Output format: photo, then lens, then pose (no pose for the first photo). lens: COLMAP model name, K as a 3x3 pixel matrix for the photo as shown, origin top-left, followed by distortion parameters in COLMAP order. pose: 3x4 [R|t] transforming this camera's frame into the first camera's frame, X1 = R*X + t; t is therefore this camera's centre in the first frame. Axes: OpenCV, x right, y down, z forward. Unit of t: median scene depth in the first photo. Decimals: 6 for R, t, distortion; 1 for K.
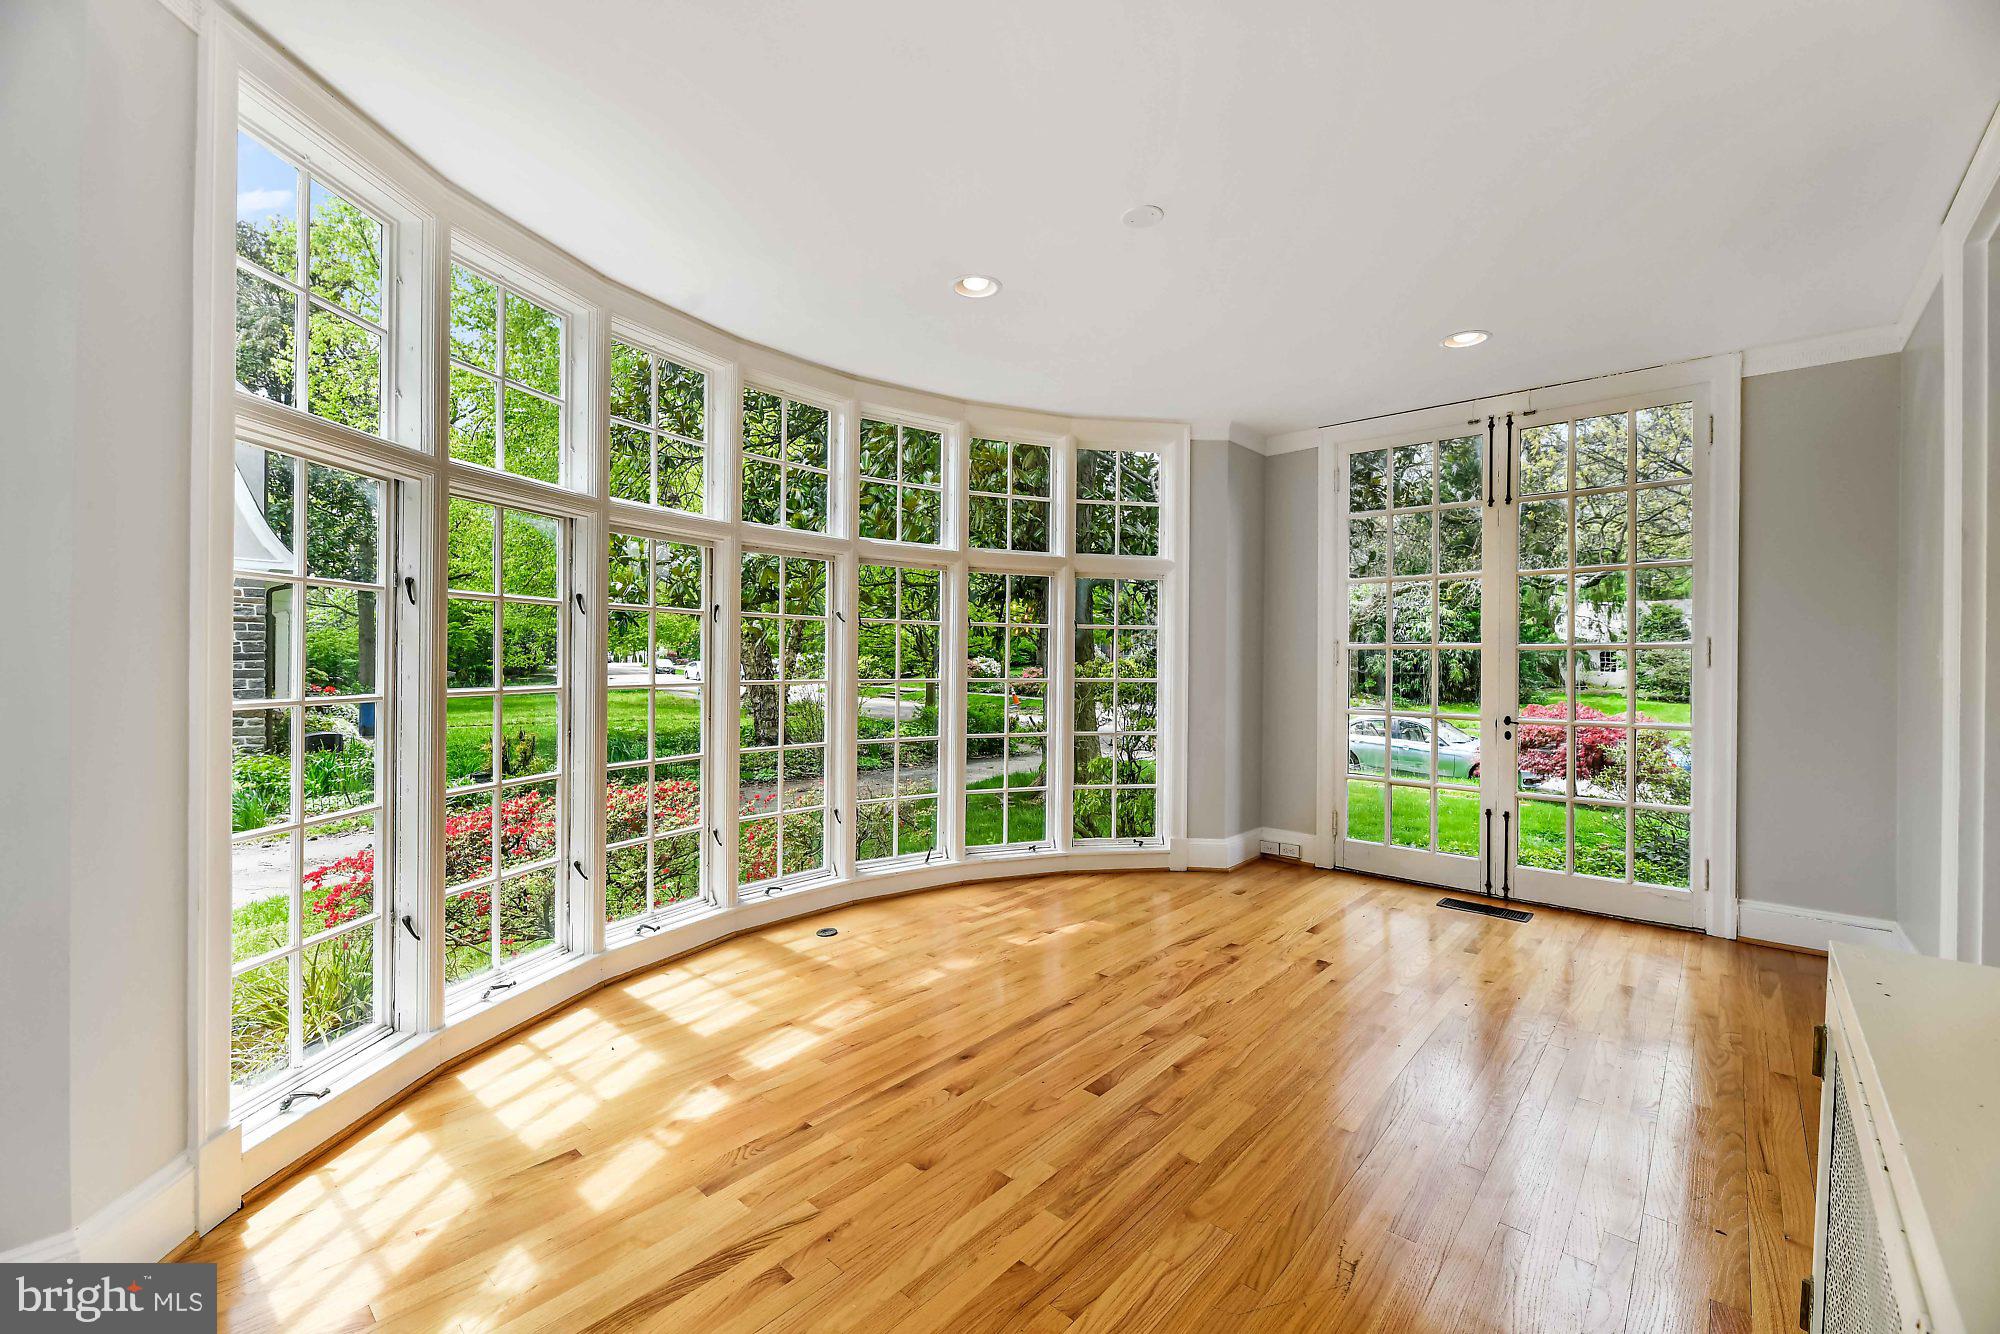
lens RADIAL K [[816.1, 0, 996.7], [0, 816.1, 660.2], [0, 0, 1]] dist [0.002013, -0.002211]
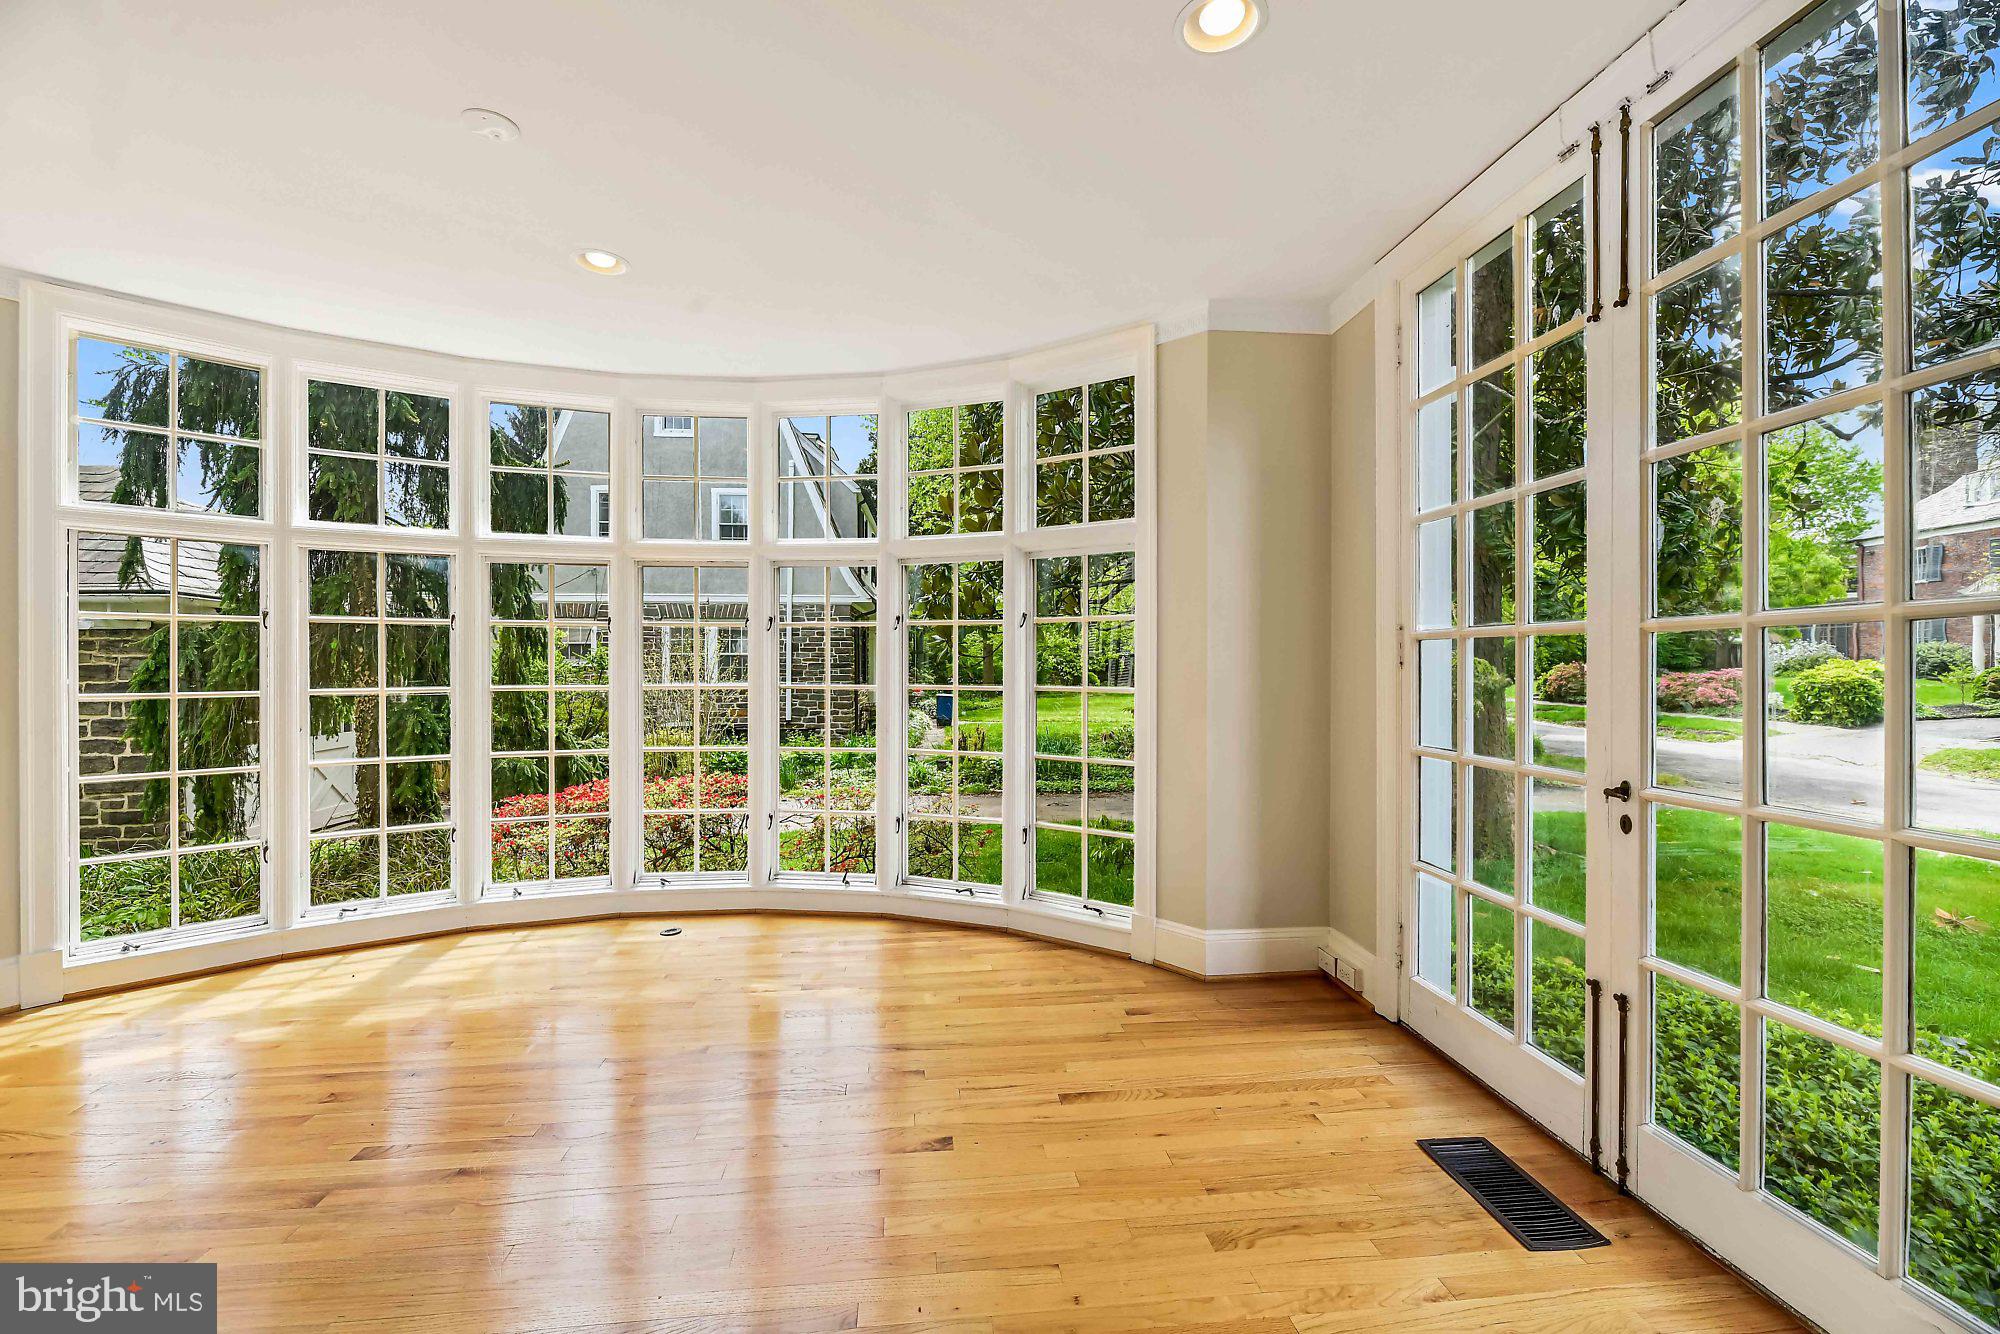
lens RADIAL K [[816.1, 0, 990.3], [0, 816.1, 662.0], [0, 0, 1]] dist [0.002013, -0.002211]
pose [[0.743293, -0.009211, -0.668902, 0.638930], [0.007368, 0.999957, -0.005583, 0.003284], [0.668925, -0.000779, 0.743329, 0.417984]]
